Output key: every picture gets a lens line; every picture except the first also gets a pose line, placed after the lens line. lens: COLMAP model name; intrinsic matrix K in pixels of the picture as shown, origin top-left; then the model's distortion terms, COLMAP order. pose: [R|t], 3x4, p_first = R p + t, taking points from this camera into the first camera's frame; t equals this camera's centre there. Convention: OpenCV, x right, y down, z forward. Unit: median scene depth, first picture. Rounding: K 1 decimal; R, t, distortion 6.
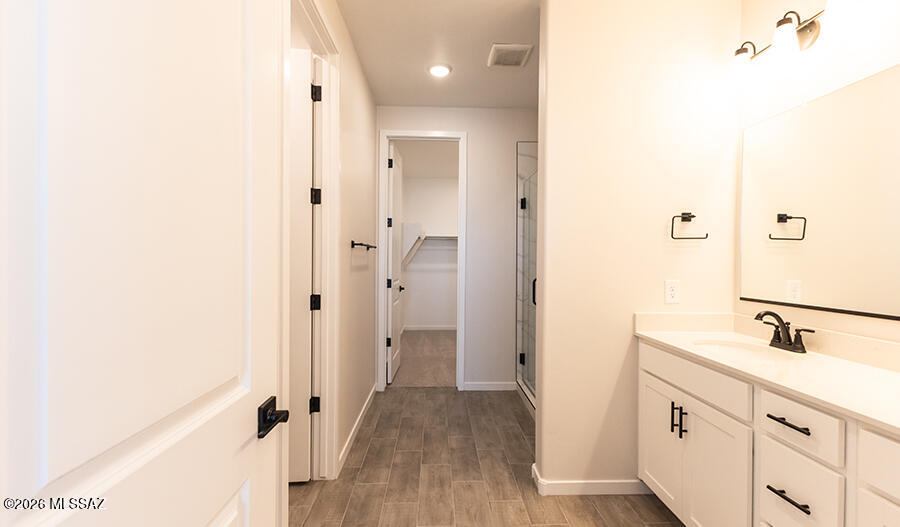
lens RADIAL K [[384.9, 0, 449.8], [0, 384.9, 263.9], [0, 0, 1]] dist [0.010862, -0.002434]
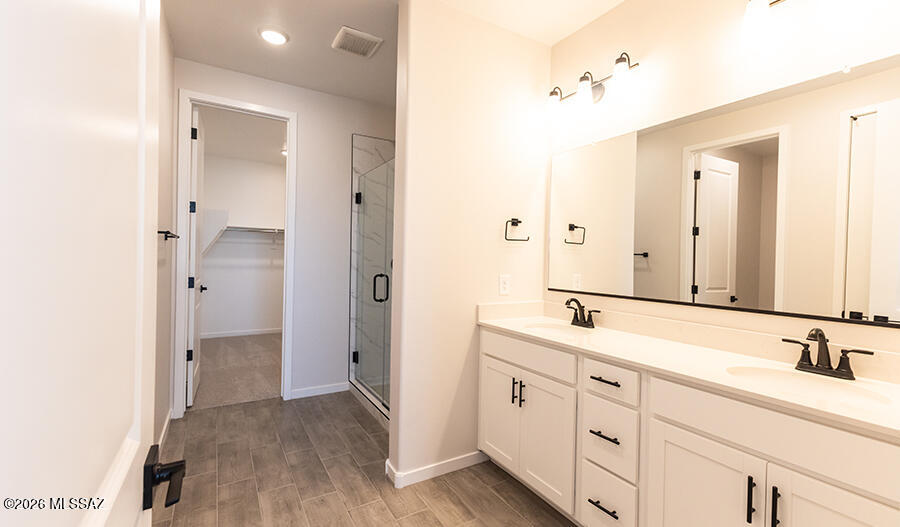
lens RADIAL K [[384.9, 0, 449.3], [0, 384.9, 263.9], [0, 0, 1]] dist [0.010862, -0.002434]
pose [[0.873584, 0.005387, 0.486643, -0.125442], [-0.009660, 0.999934, 0.006270, 0.002015], [-0.486577, -0.010178, 0.873578, 0.049847]]
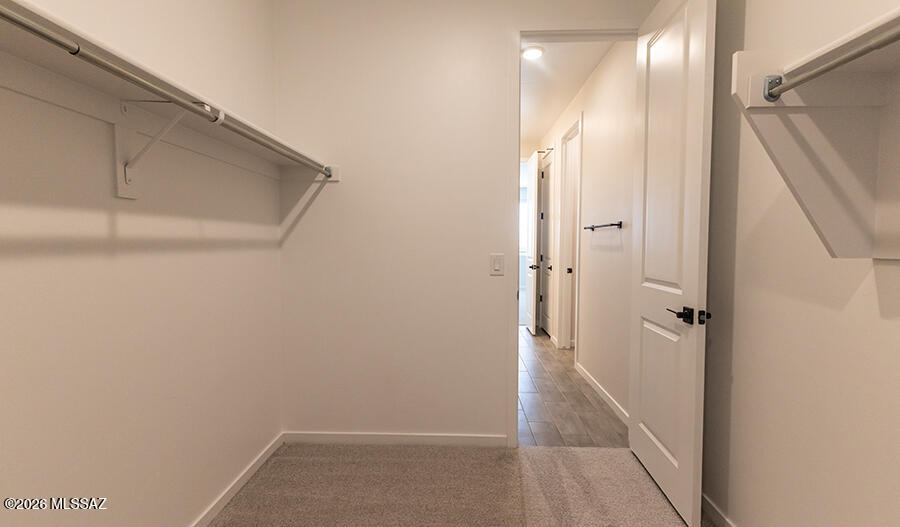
lens RADIAL K [[384.9, 0, 451.3], [0, 384.9, 264.4], [0, 0, 1]] dist [0.010862, -0.002434]
pose [[-0.996555, -0.012498, 0.081984, 0.118800], [-0.008448, 0.998735, 0.049559, 0.007818], [-0.082500, 0.048696, -0.995401, 2.581179]]
